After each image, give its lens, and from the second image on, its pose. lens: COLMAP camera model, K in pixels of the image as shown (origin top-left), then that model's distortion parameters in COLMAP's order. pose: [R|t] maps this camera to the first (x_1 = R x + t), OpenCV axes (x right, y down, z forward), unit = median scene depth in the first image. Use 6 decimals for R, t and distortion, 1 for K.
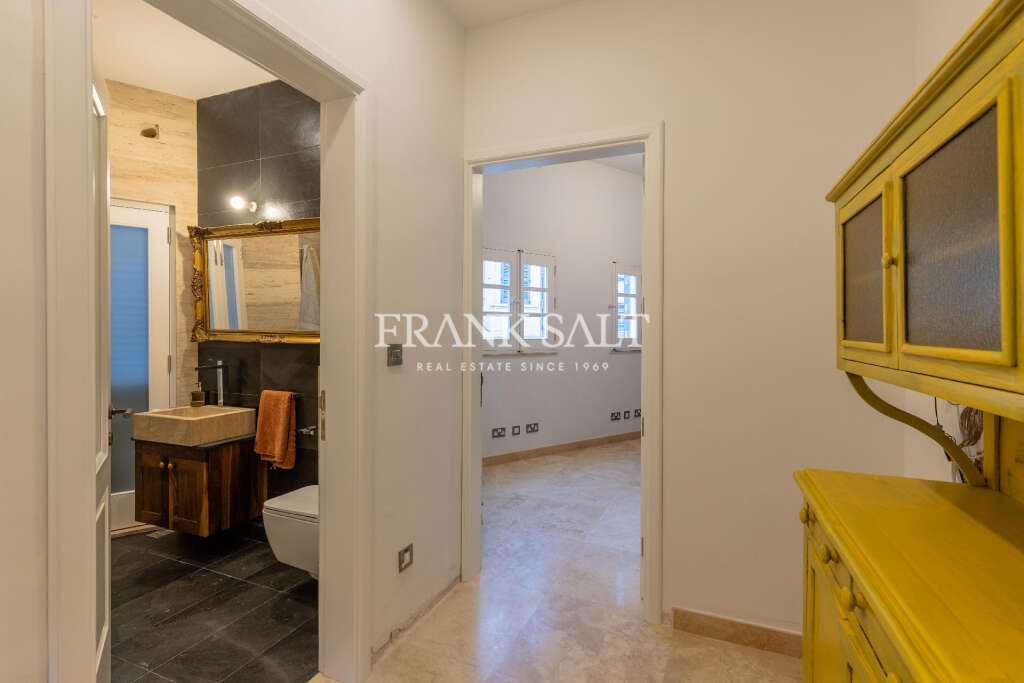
lens RADIAL K [[472.9, 0, 512.0], [0, 472.9, 348.2], [0, 0, 1]] dist [0.009671, 0.000125]
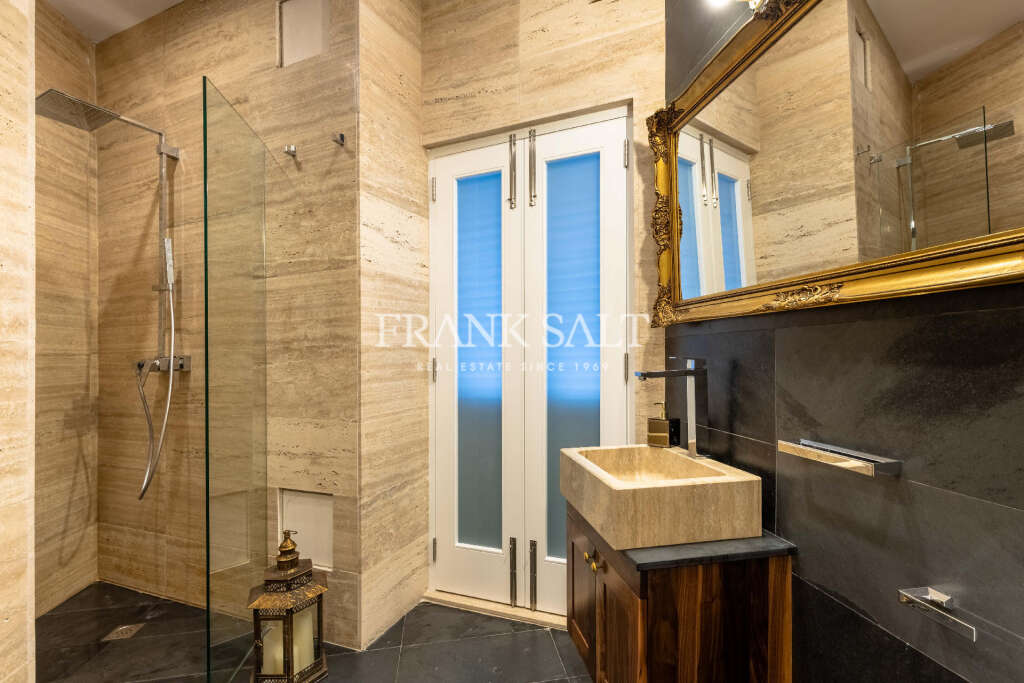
lens RADIAL K [[472.9, 0, 523.4], [0, 472.9, 365.0], [0, 0, 1]] dist [0.009671, 0.000125]
pose [[0.546886, 0.001775, -0.837205, -0.293812], [0.002564, 0.999990, 0.003795, 0.028210], [0.837203, -0.004222, 0.546876, 0.570703]]
